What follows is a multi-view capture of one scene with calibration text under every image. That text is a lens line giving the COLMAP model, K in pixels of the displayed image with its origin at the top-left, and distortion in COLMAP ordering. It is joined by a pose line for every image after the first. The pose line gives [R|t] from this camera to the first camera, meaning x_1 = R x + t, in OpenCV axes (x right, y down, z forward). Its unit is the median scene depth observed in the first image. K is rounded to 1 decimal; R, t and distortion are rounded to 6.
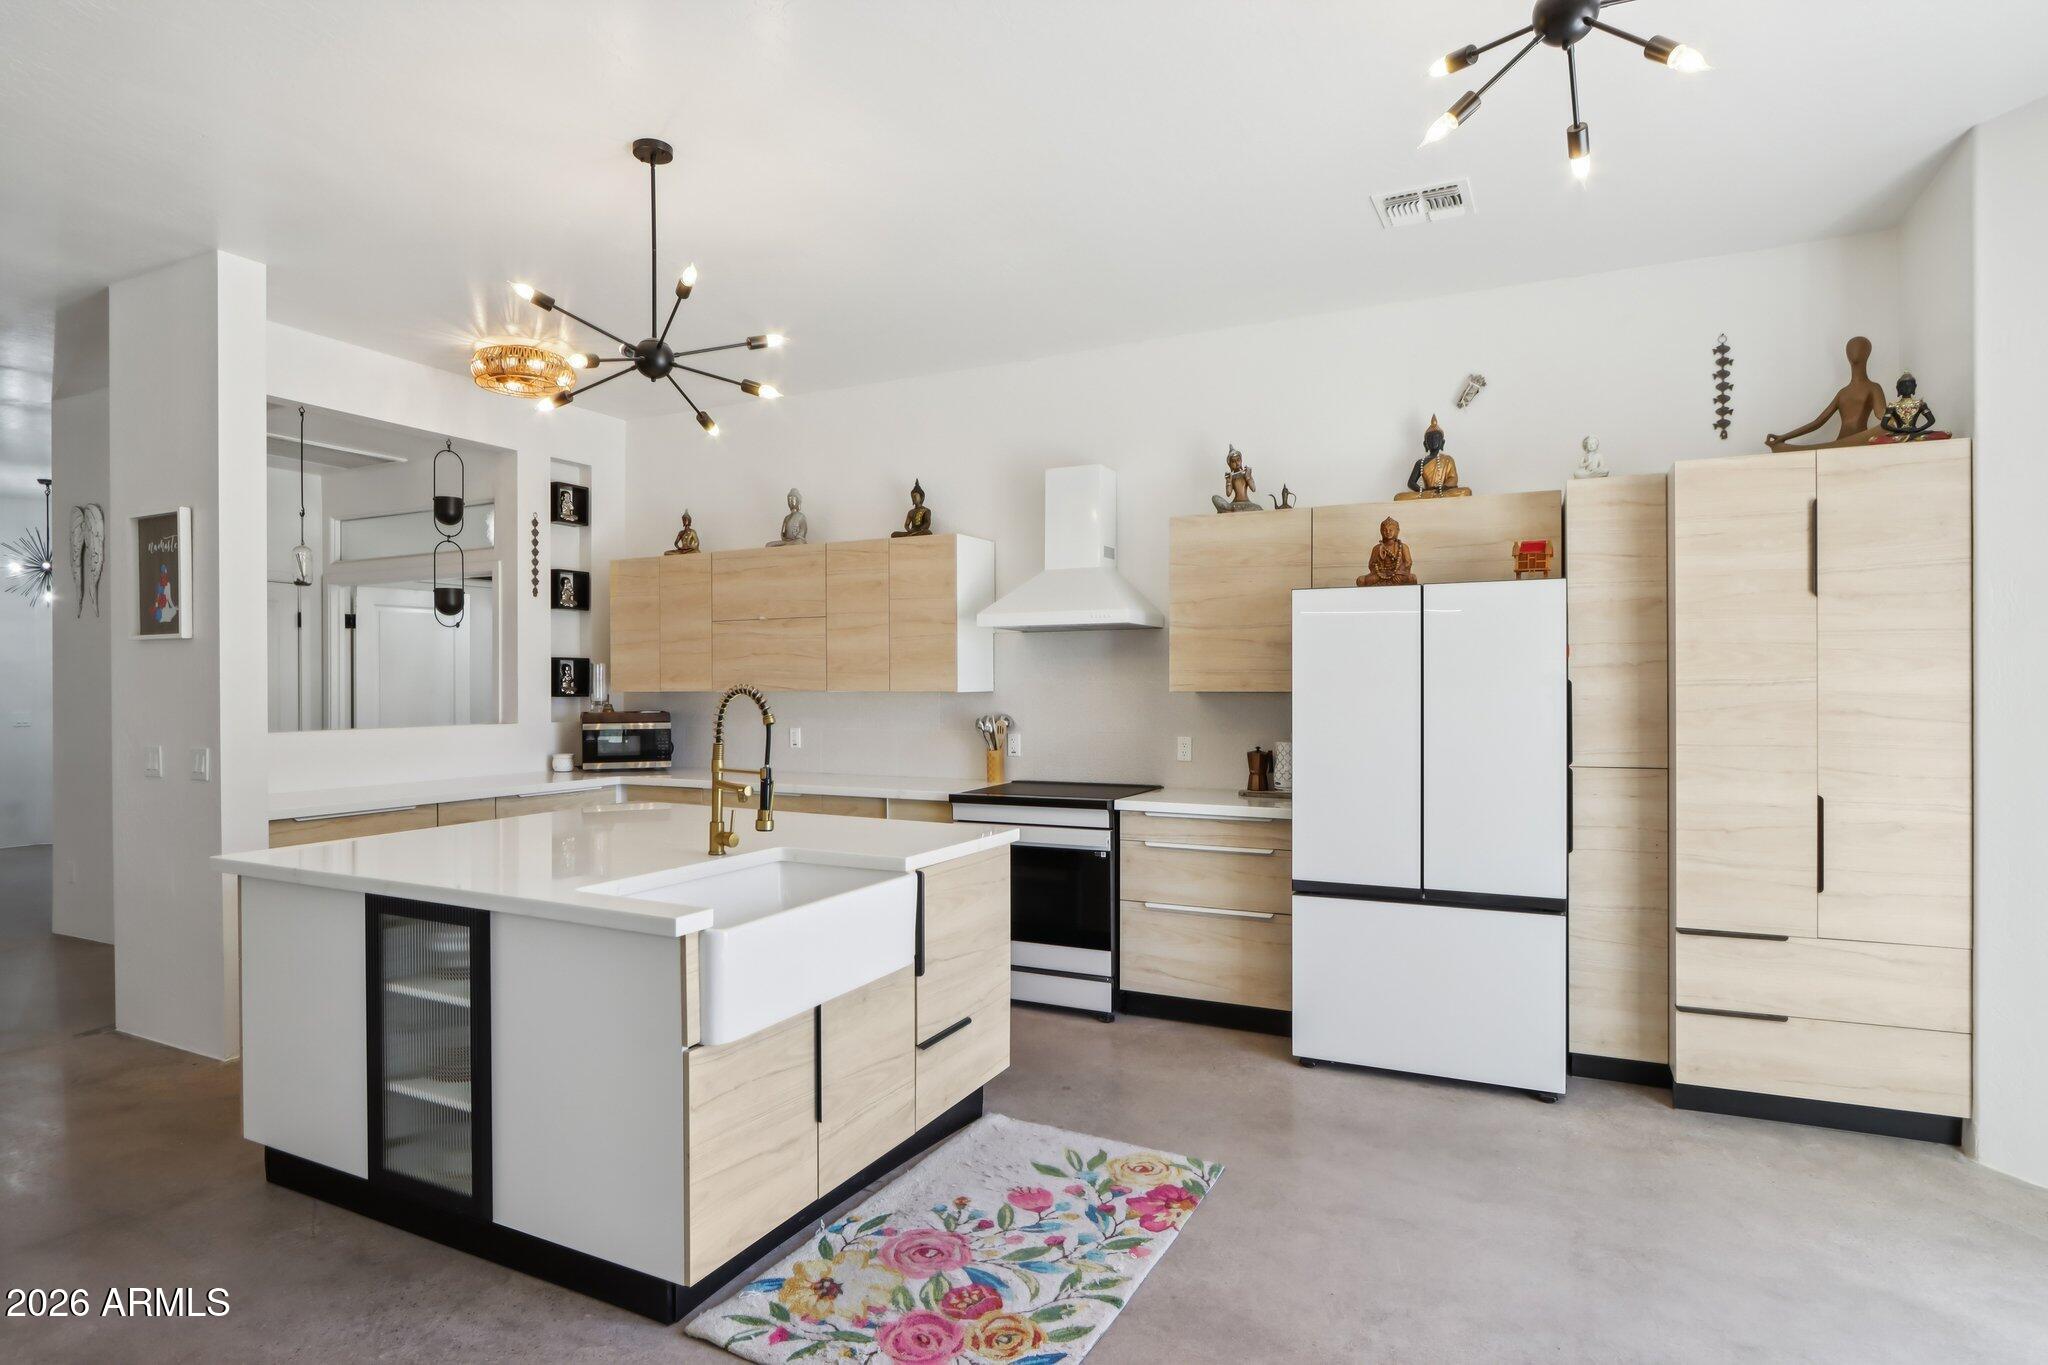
lens RADIAL K [[1086.0, 0, 1024.0], [0, 1086.0, 682.5], [0, 0, 1]] dist [-0.020195, 0.000731]
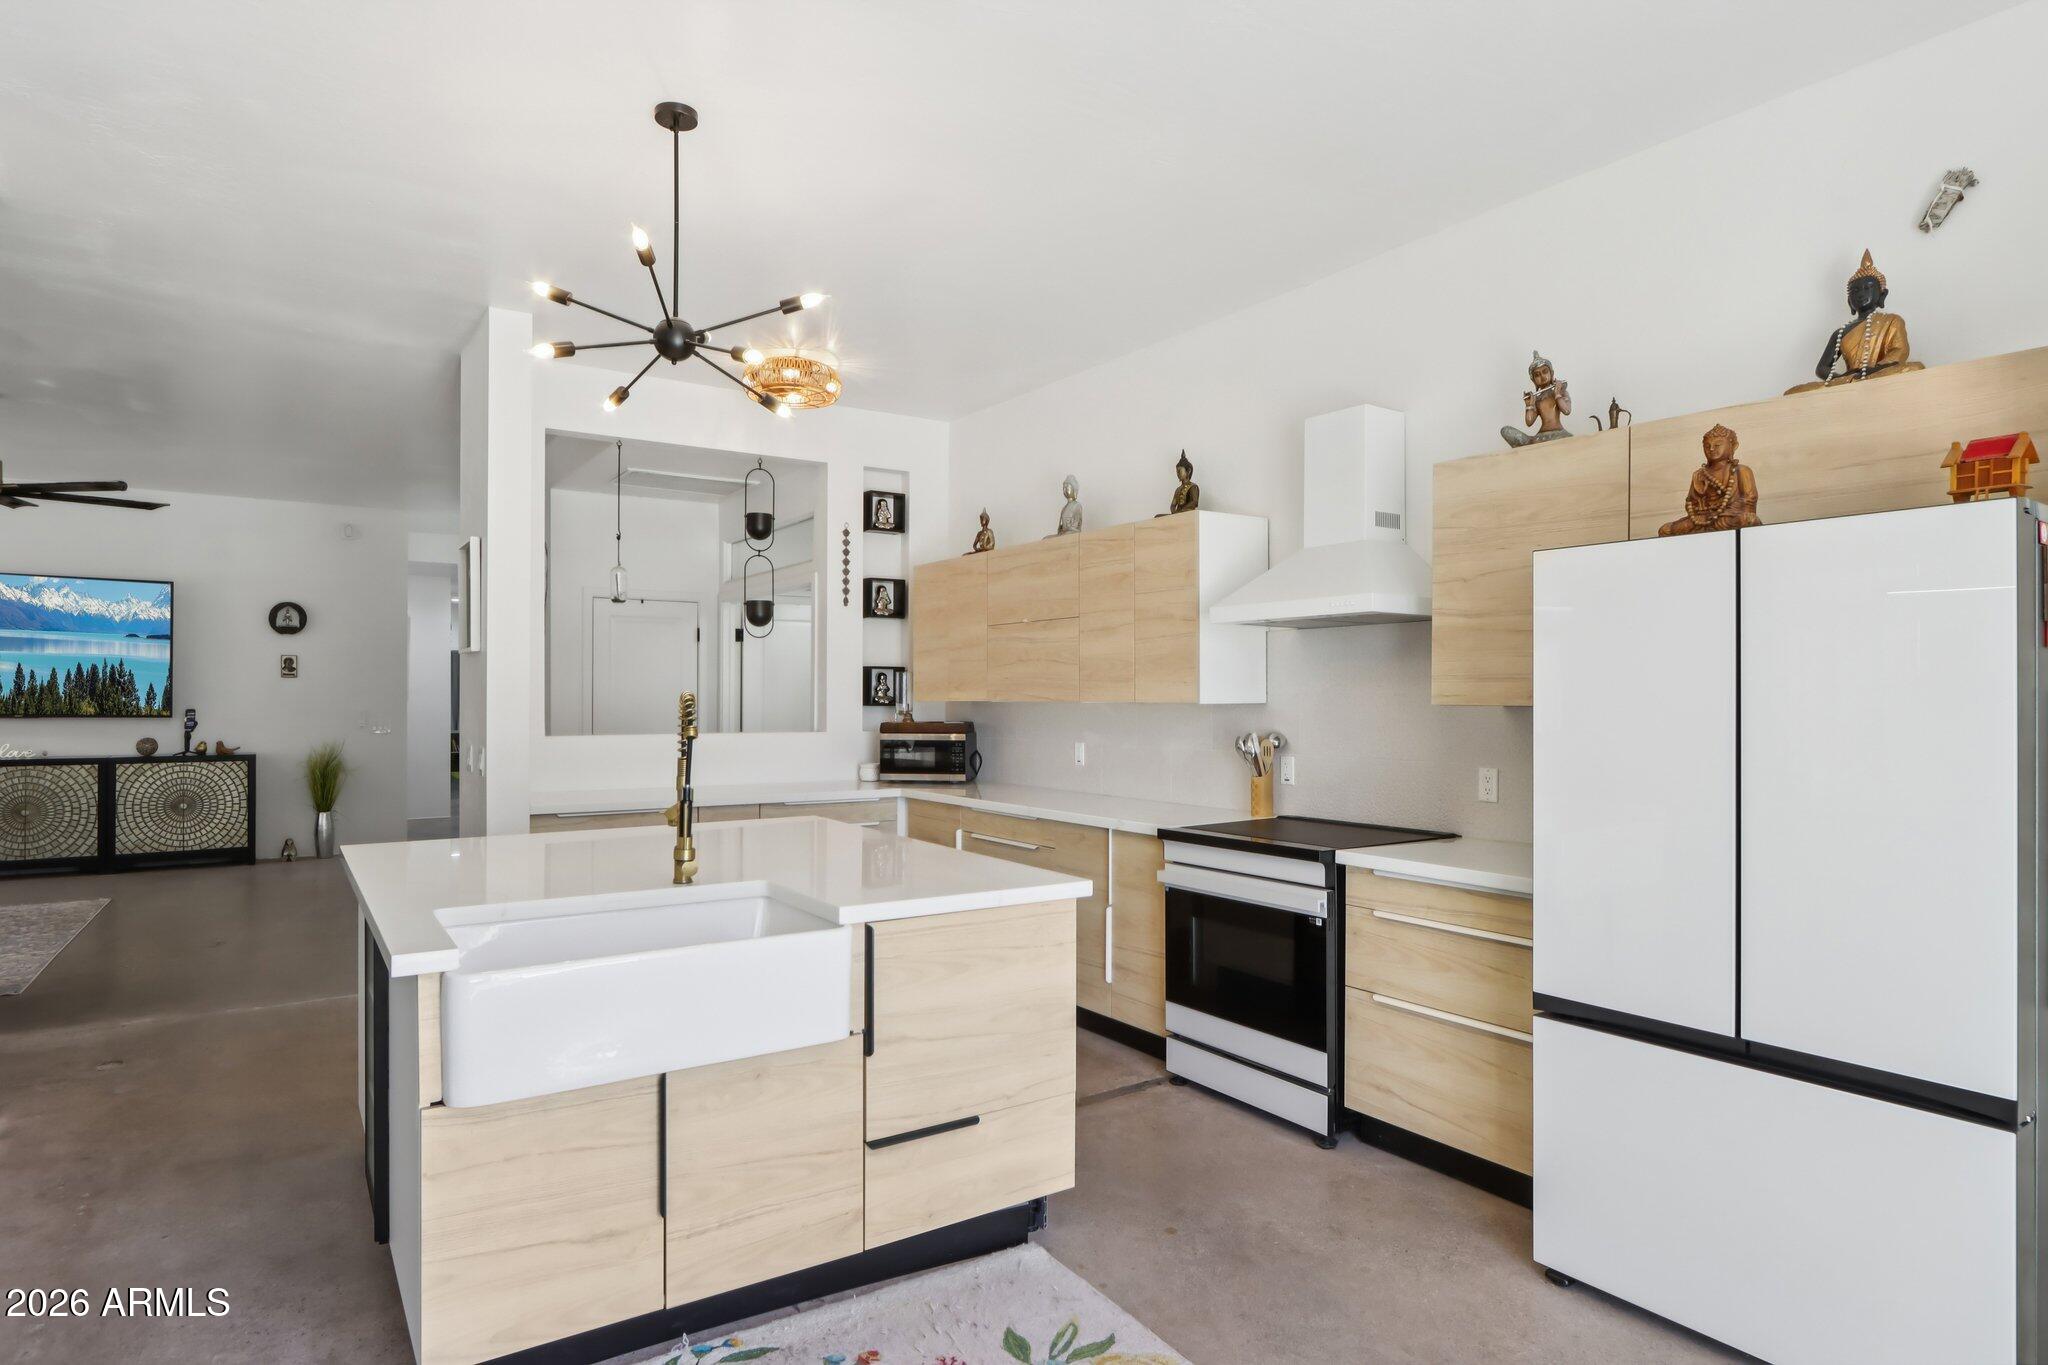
lens RADIAL K [[1124.7, 0, 1022.8], [0, 1124.7, 686.9], [0, 0, 1]] dist [-0.014134, 0.000857]
pose [[0.867501, -0.000007, -0.497436, 0.268149], [-0.003077, 0.999981, -0.005380, 0.001281], [0.497426, 0.006198, 0.867484, 0.216648]]
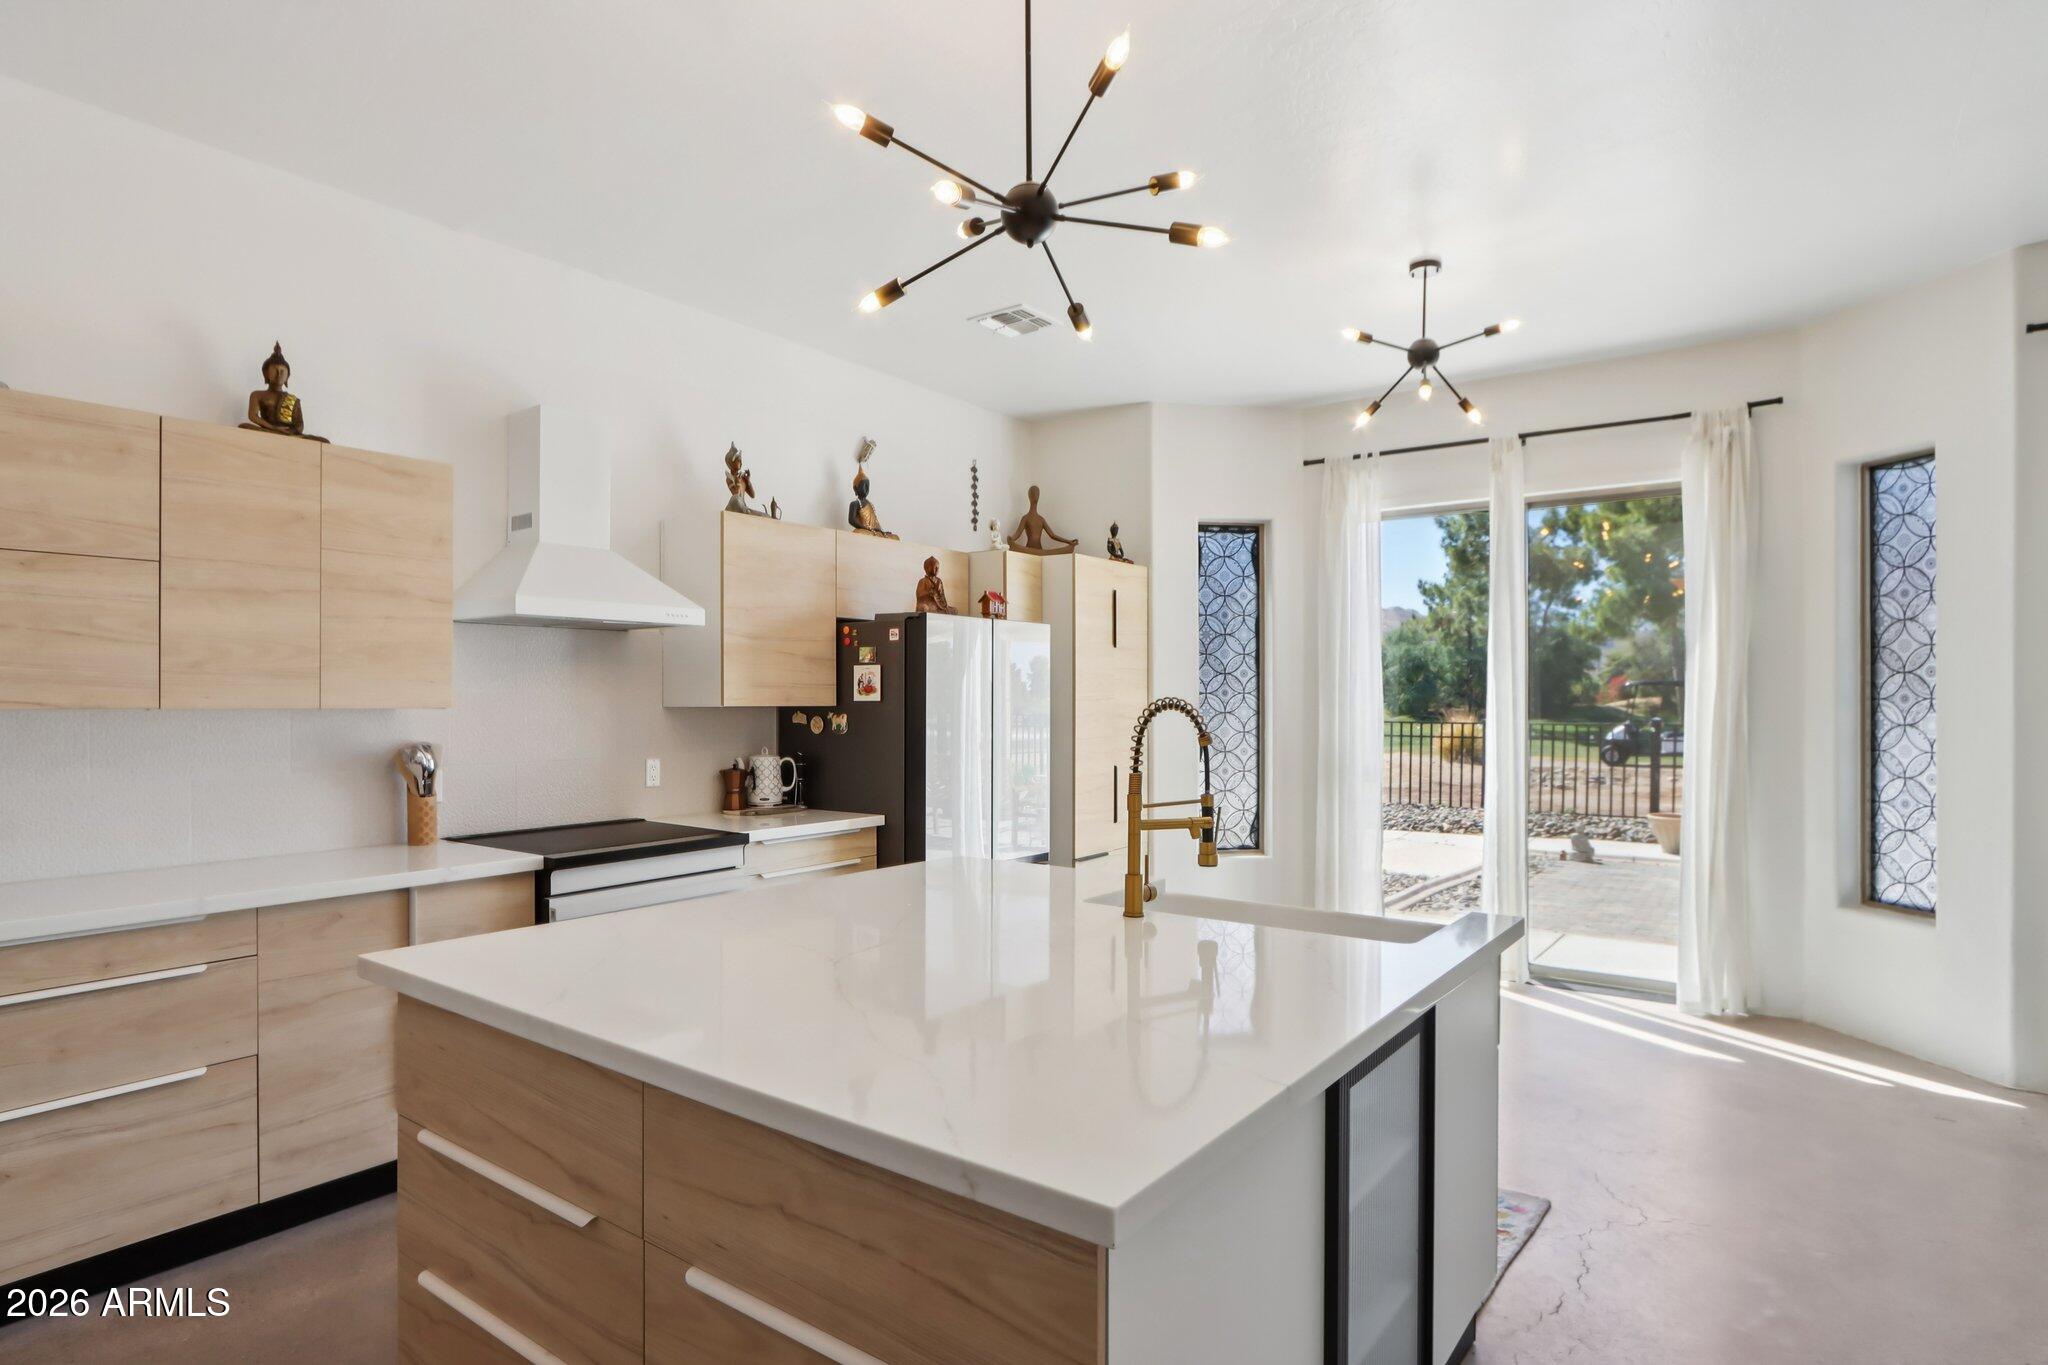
lens RADIAL K [[1086.0, 0, 1024.0], [0, 1086.0, 682.5], [0, 0, 1]] dist [-0.020195, 0.000731]
pose [[0.174676, 0.016859, 0.984482, -0.695972], [-0.003885, 0.999857, -0.016433, 0.002498], [-0.984618, -0.000954, 0.174716, 0.600516]]
